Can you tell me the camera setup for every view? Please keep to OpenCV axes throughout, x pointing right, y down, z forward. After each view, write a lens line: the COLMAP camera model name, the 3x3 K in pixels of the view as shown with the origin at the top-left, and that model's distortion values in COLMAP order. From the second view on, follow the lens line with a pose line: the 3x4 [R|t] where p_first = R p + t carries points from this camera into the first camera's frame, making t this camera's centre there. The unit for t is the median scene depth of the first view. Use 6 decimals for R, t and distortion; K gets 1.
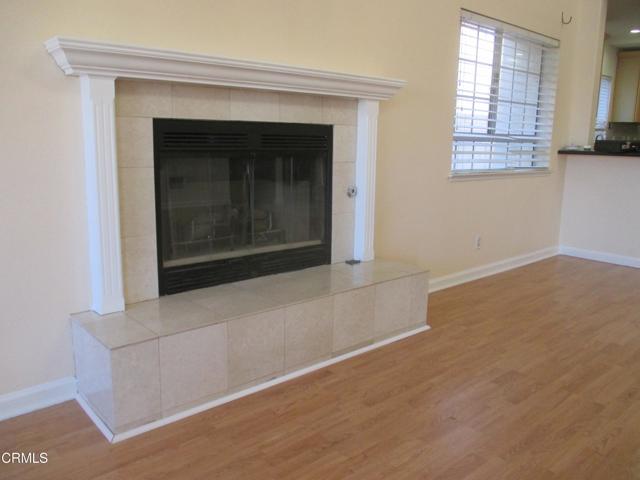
lens RADIAL K [[533.6, 0, 317.0], [0, 533.6, 237.7], [0, 0, 1]] dist [-0.032905, 0.005747]
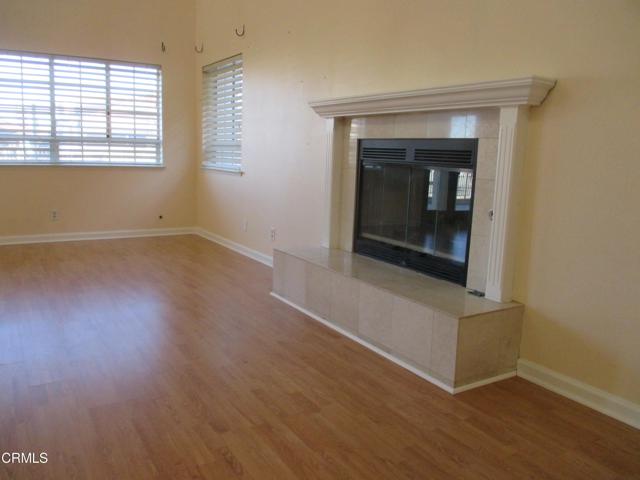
lens RADIAL K [[533.6, 0, 318.4], [0, 533.6, 238.2], [0, 0, 1]] dist [-0.032905, 0.005747]
pose [[-0.178001, 0.134058, -0.974856, 1.116357], [-0.218252, 0.960624, 0.171952, -0.157939], [0.959522, 0.243372, -0.141734, 0.999558]]
